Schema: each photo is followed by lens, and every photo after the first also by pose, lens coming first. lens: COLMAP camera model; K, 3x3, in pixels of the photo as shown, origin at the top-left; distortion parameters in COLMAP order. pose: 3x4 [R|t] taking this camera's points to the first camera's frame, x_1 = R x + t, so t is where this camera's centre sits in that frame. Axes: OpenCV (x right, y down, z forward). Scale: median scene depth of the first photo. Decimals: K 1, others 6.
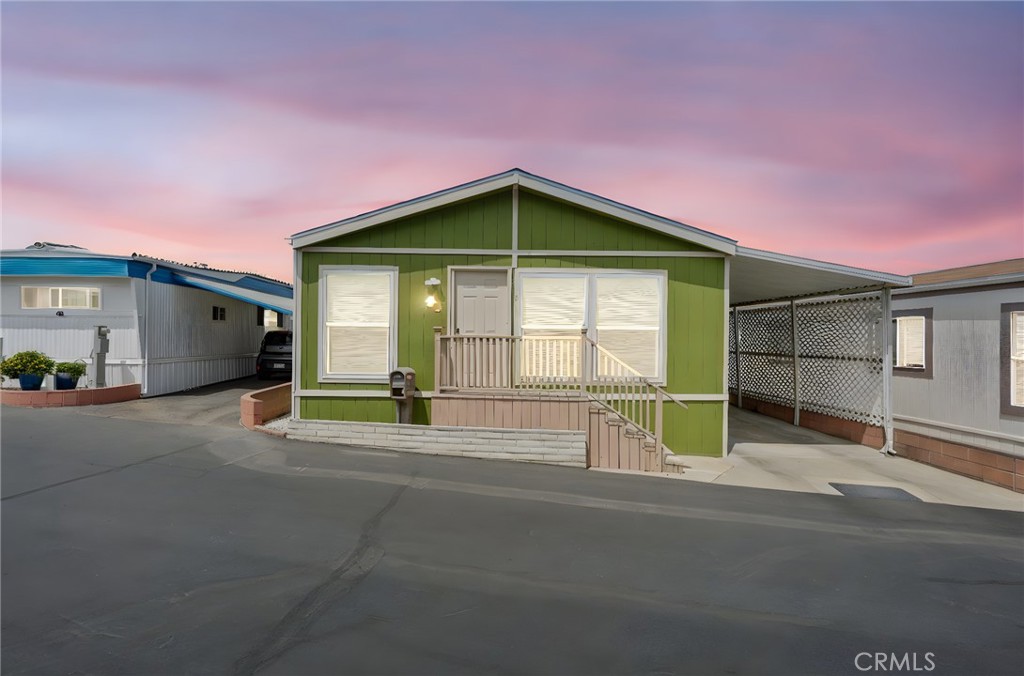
lens RADIAL K [[478.6, 0, 508.8], [0, 478.6, 338.6], [0, 0, 1]] dist [-0.002472, 0.000685]
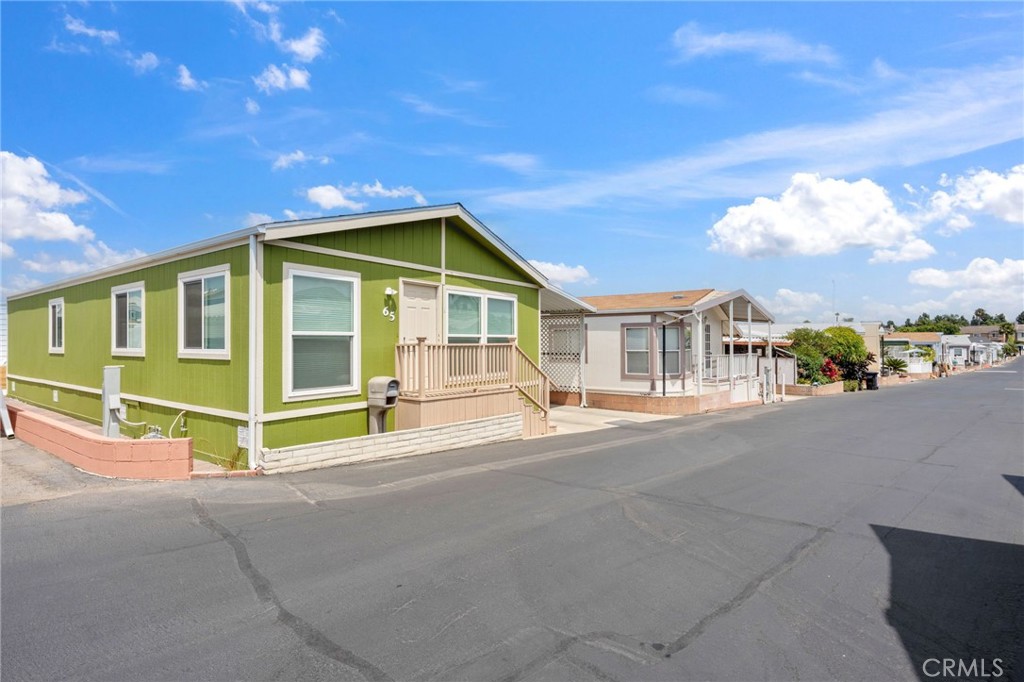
lens RADIAL K [[495.3, 0, 515.3], [0, 495.3, 335.2], [0, 0, 1]] dist [-0.000314, -0.001568]
pose [[0.576924, -0.002963, 0.816793, -0.873624], [0.008109, 0.999965, -0.002101, -0.021054], [-0.816758, 0.007836, 0.576928, 0.166152]]
